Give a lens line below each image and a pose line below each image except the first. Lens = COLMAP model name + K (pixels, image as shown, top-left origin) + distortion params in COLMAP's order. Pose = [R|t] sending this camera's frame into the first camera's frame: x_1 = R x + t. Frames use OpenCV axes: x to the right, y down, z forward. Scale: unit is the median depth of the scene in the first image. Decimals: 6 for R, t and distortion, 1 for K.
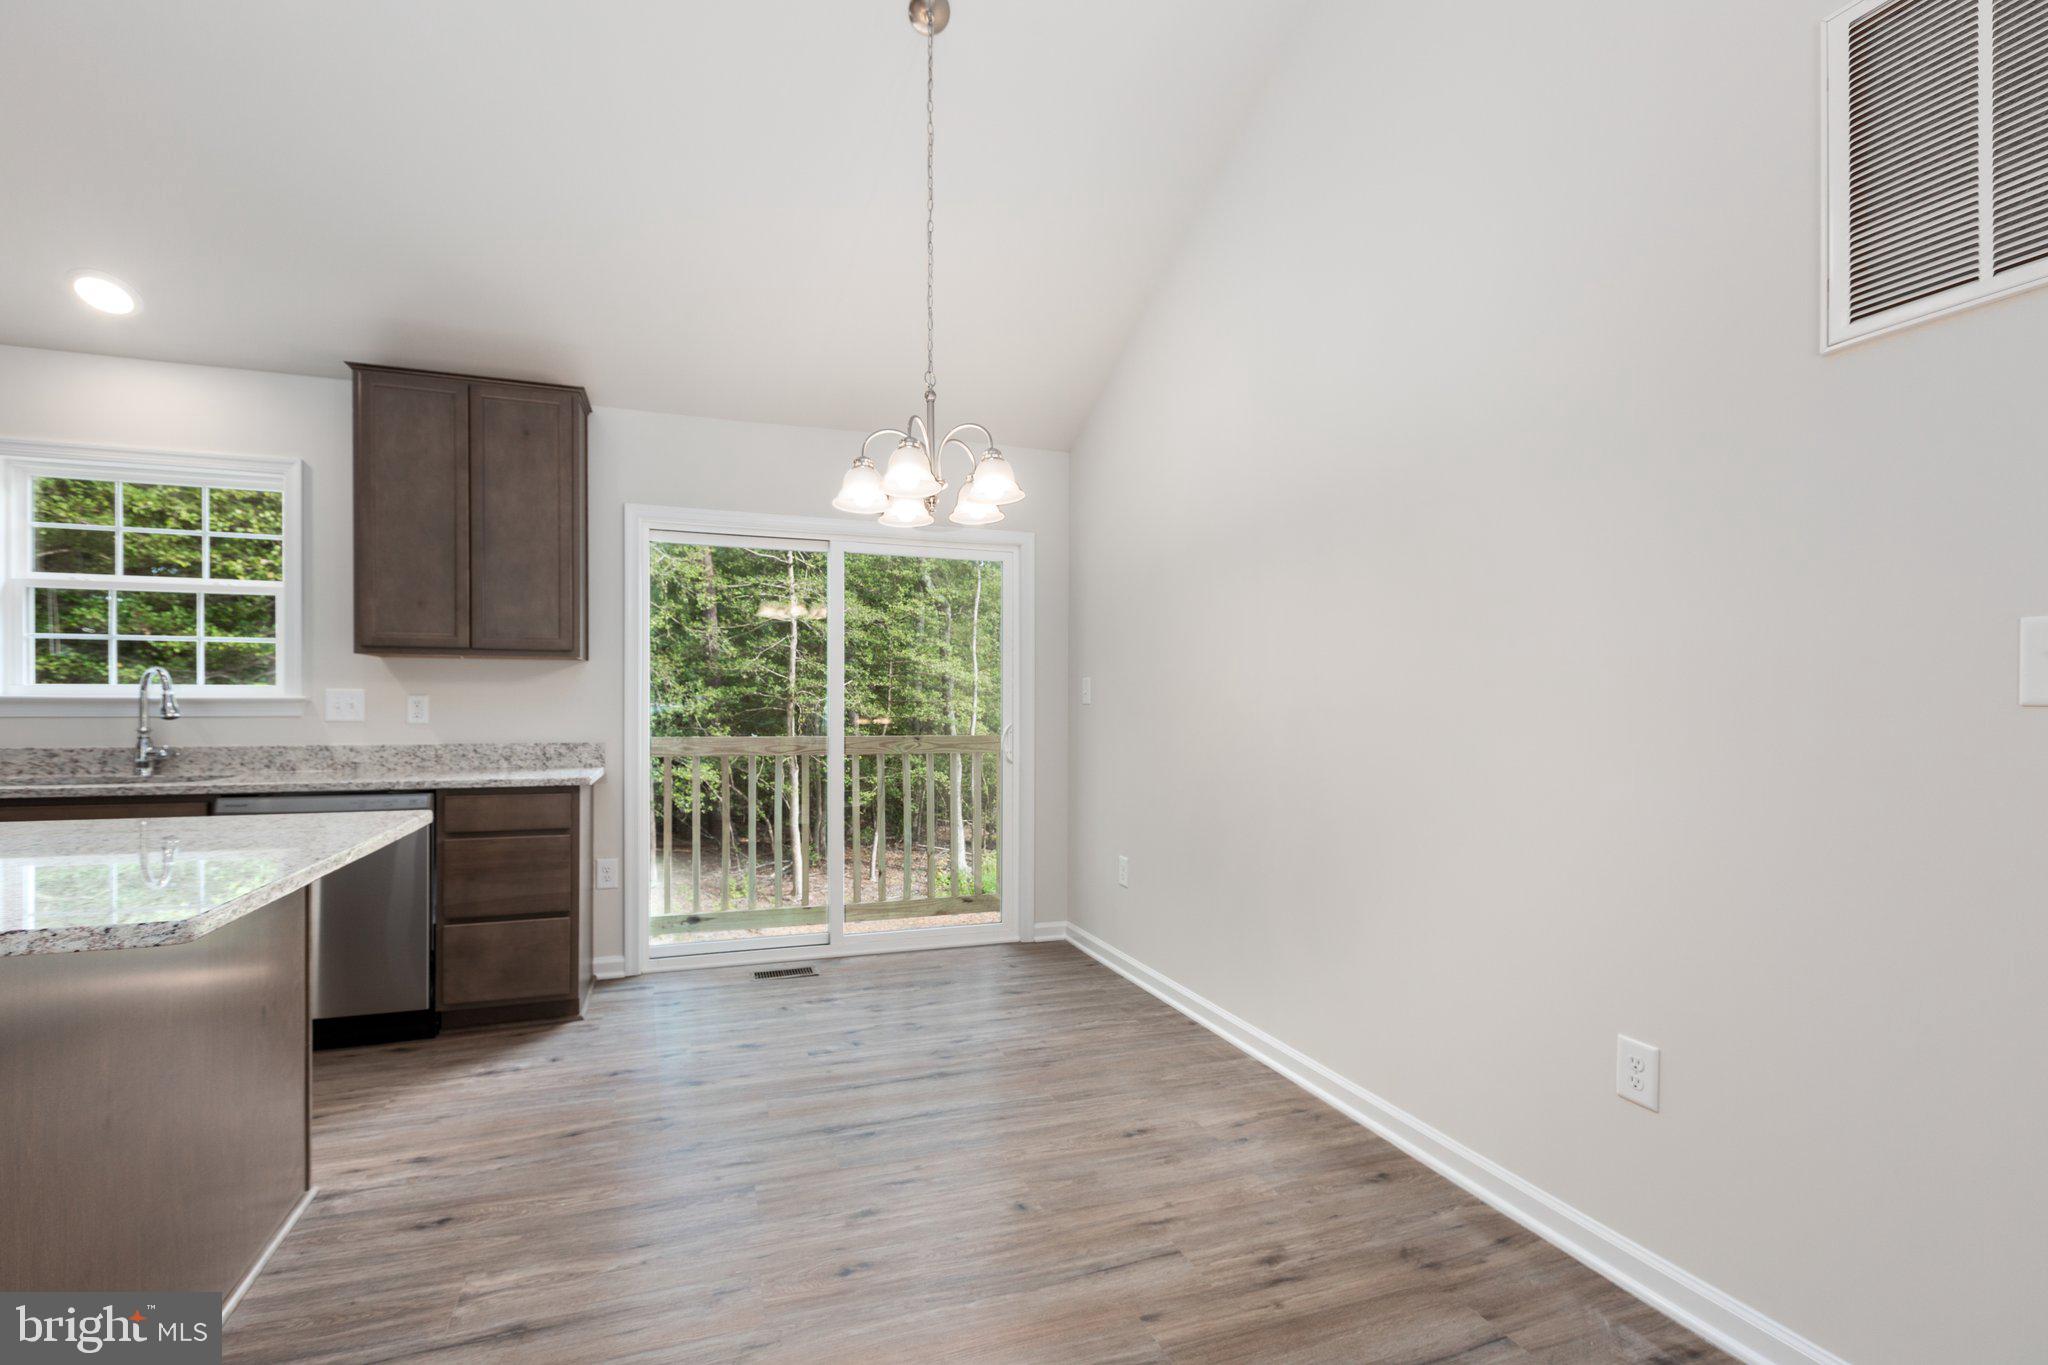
lens RADIAL K [[900.6, 0, 1020.0], [0, 900.6, 698.5], [0, 0, 1]] dist [0.000998, 0.000171]
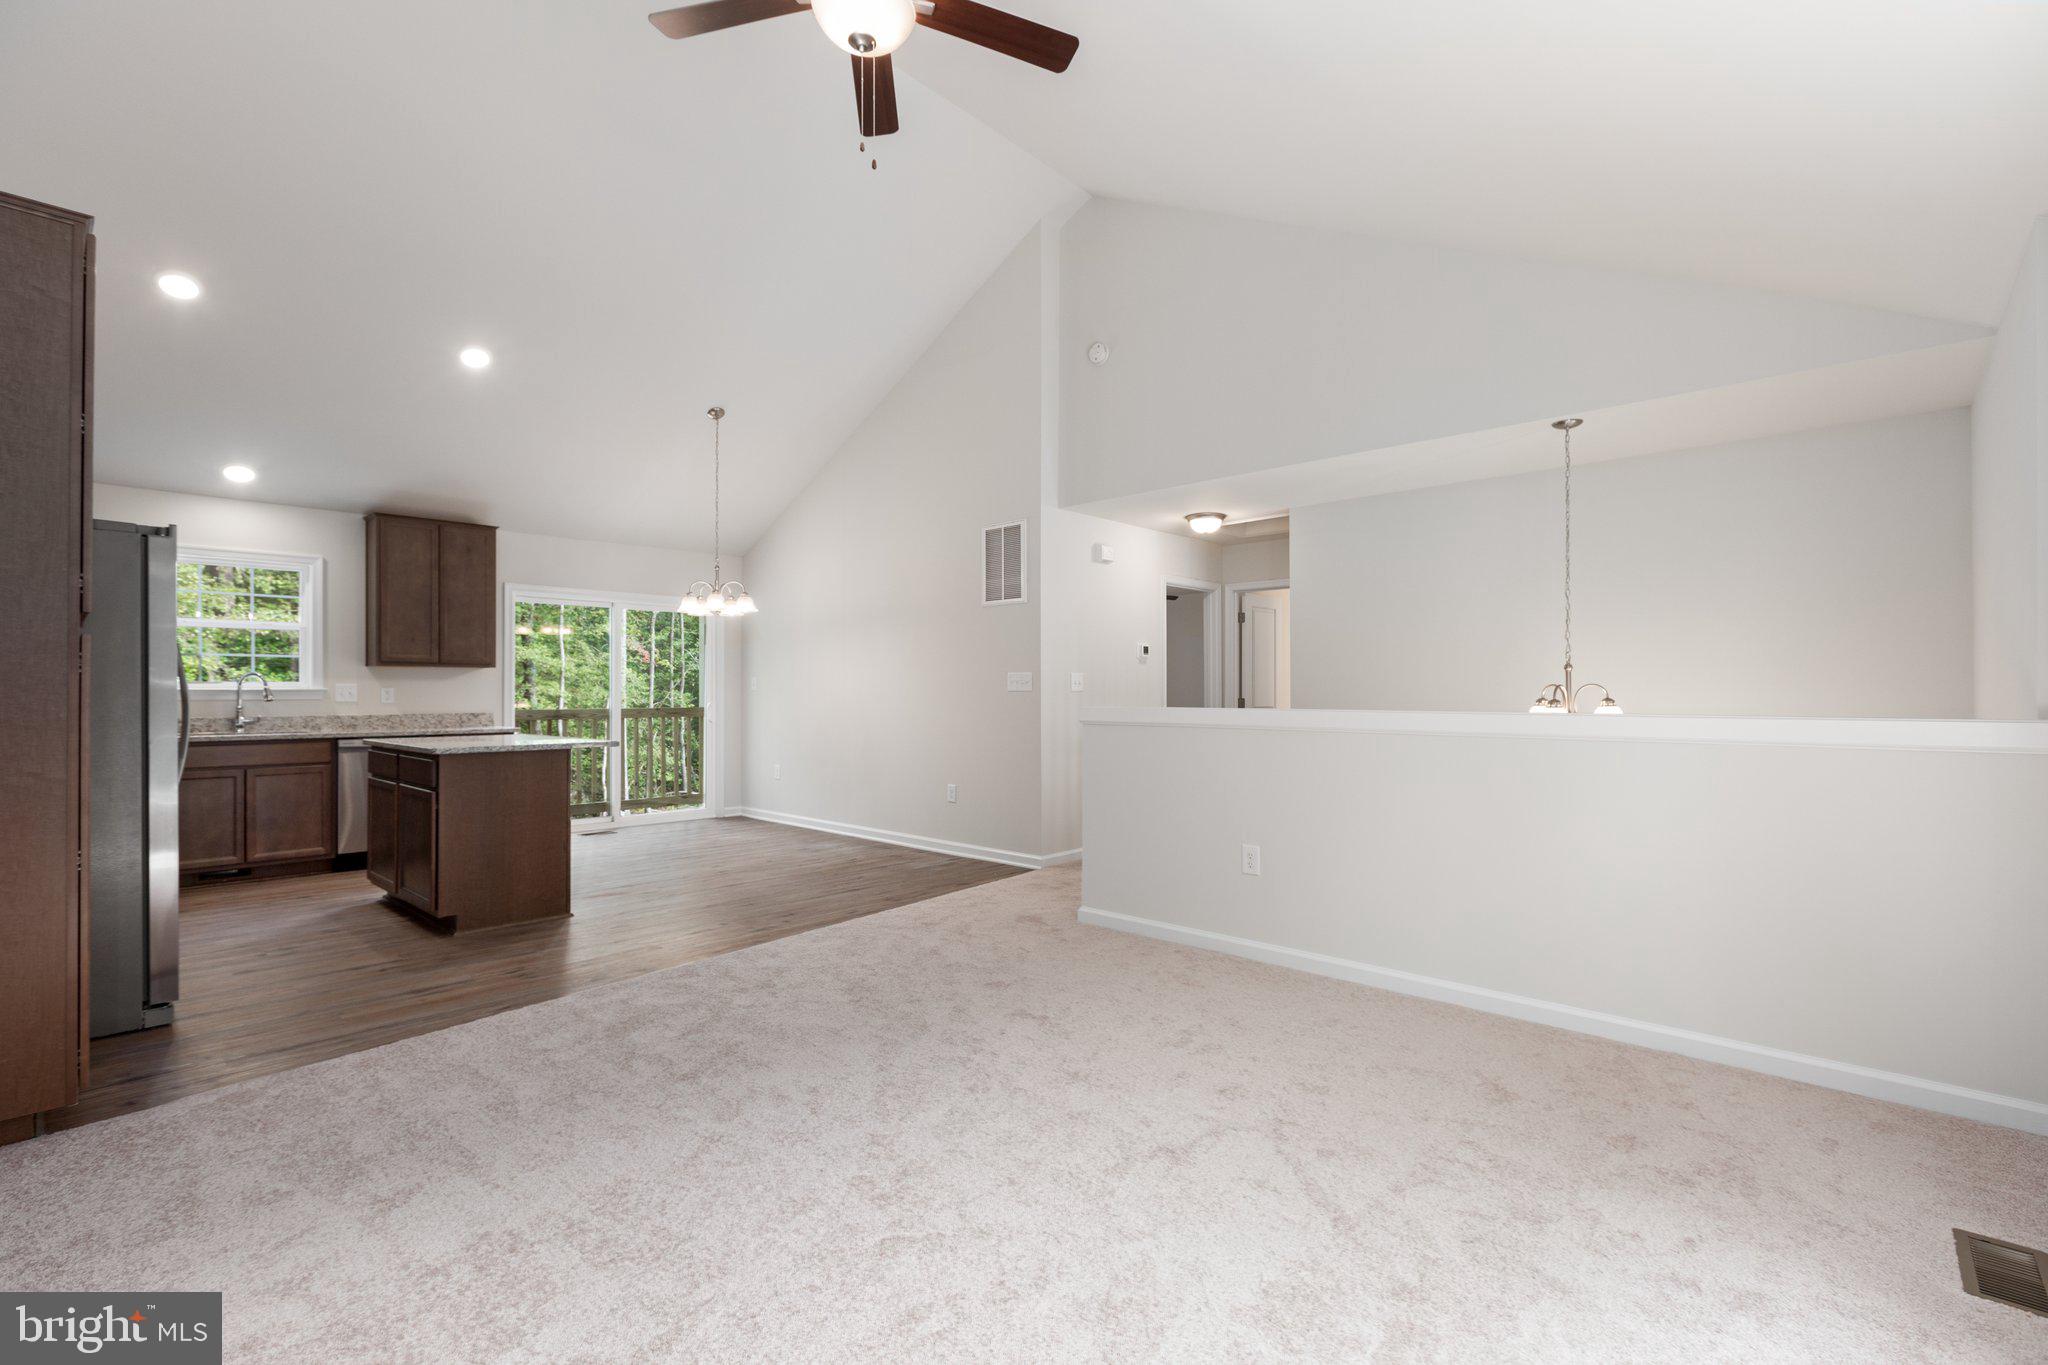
lens RADIAL K [[900.6, 0, 1020.0], [0, 900.6, 698.5], [0, 0, 1]] dist [0.000998, 0.000171]
pose [[0.889330, -0.008659, 0.457184, -0.391255], [0.000134, 0.999826, 0.018676, -0.015713], [-0.457266, -0.016548, 0.889176, -1.268667]]
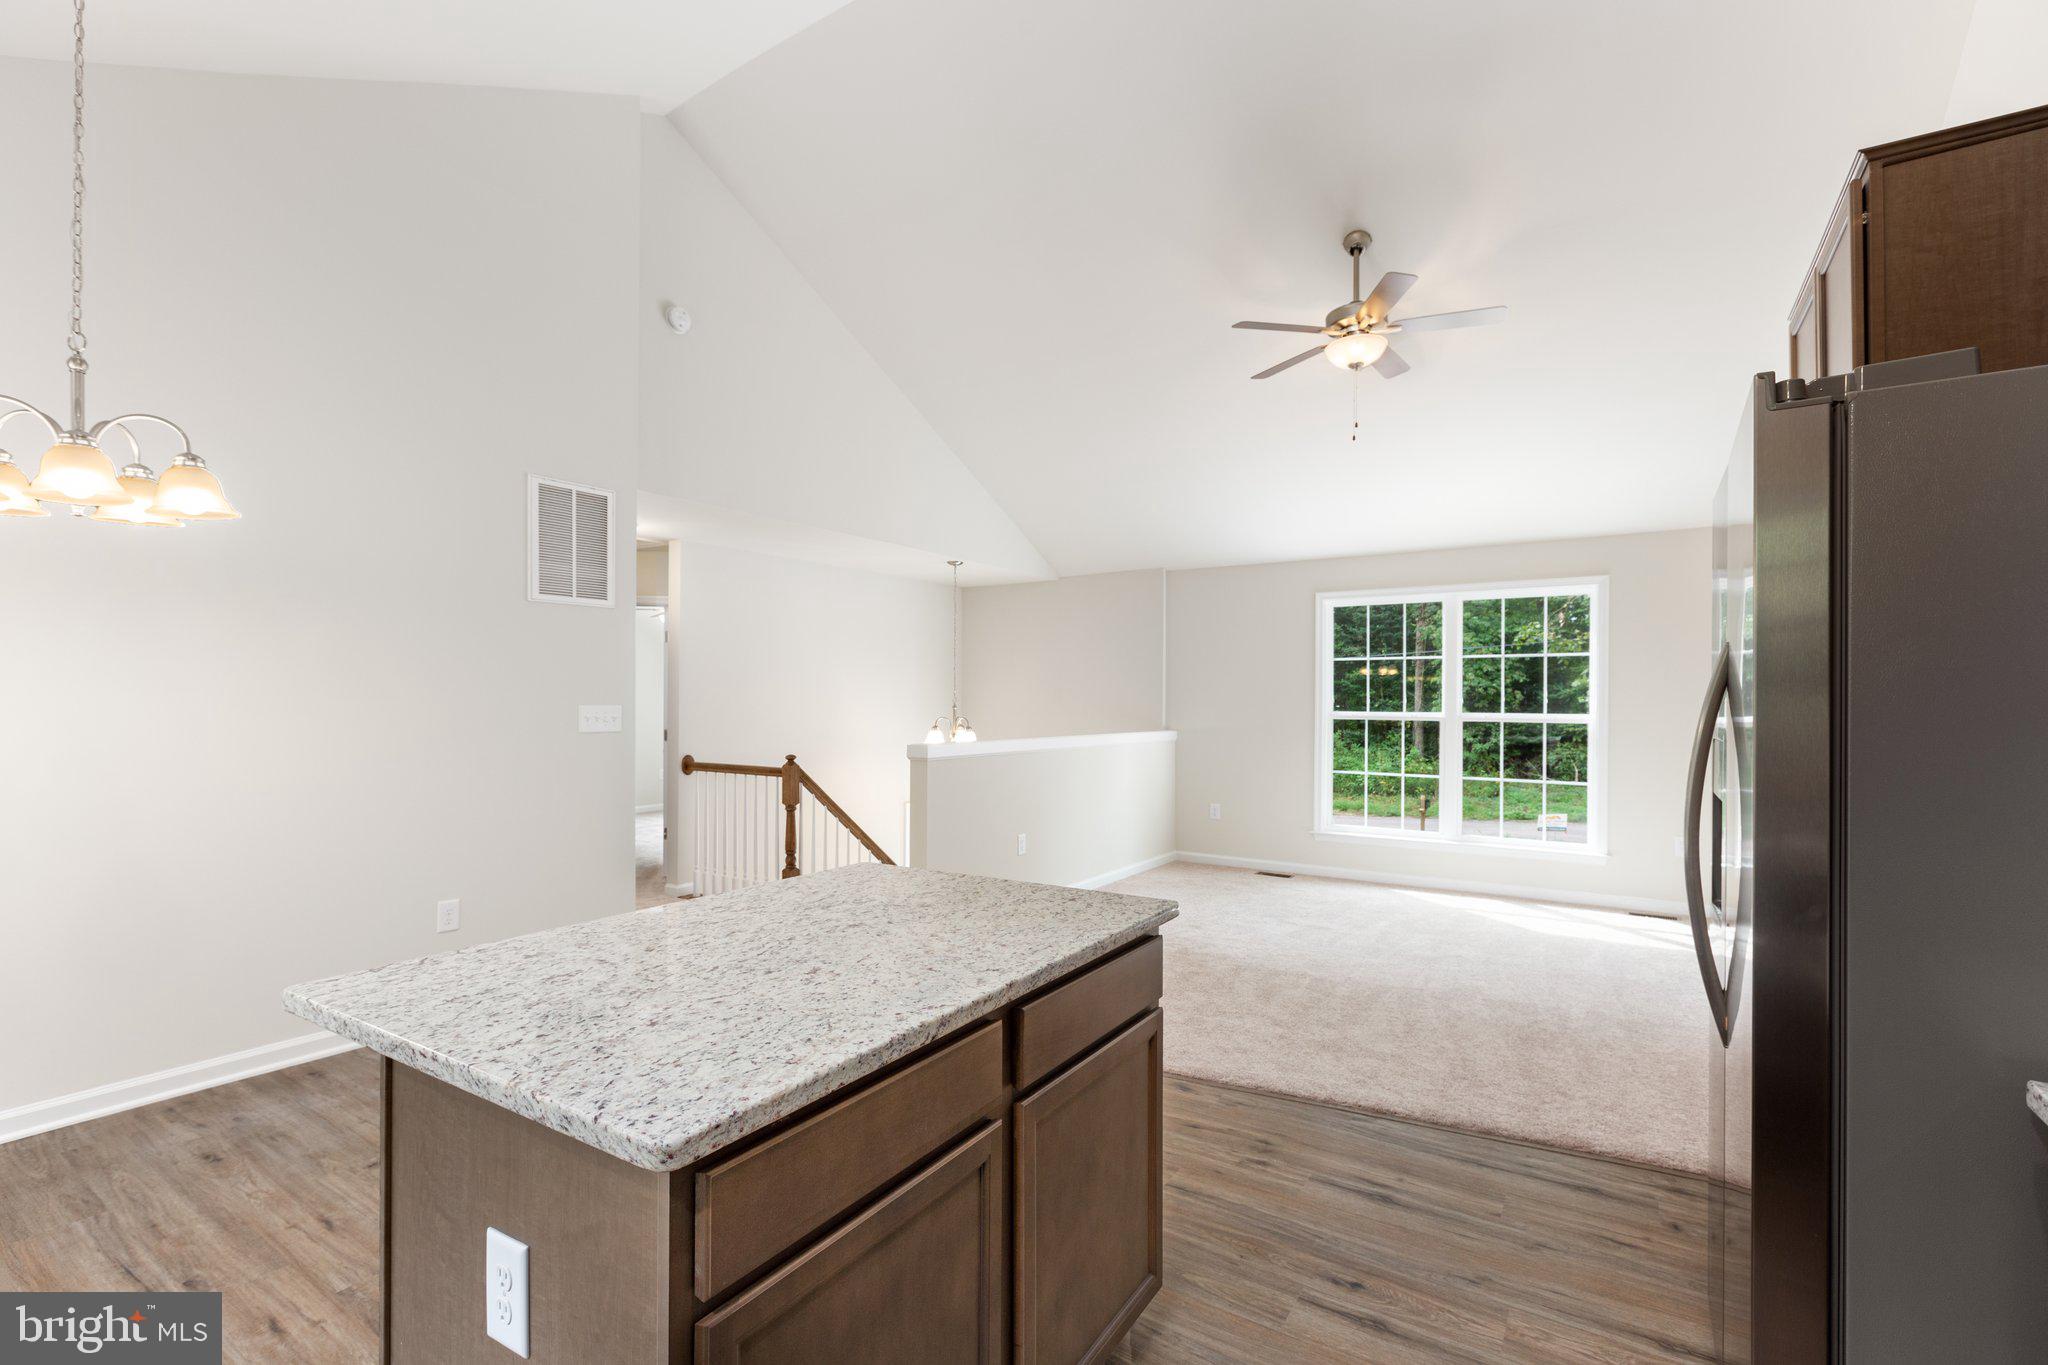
lens RADIAL K [[900.6, 0, 1020.0], [0, 900.6, 698.5], [0, 0, 1]] dist [0.000998, 0.000171]
pose [[-0.592672, -0.002280, 0.805441, -0.940790], [-0.012123, 0.999908, -0.006089, -0.045006], [-0.805353, -0.013373, -0.592645, 0.638833]]
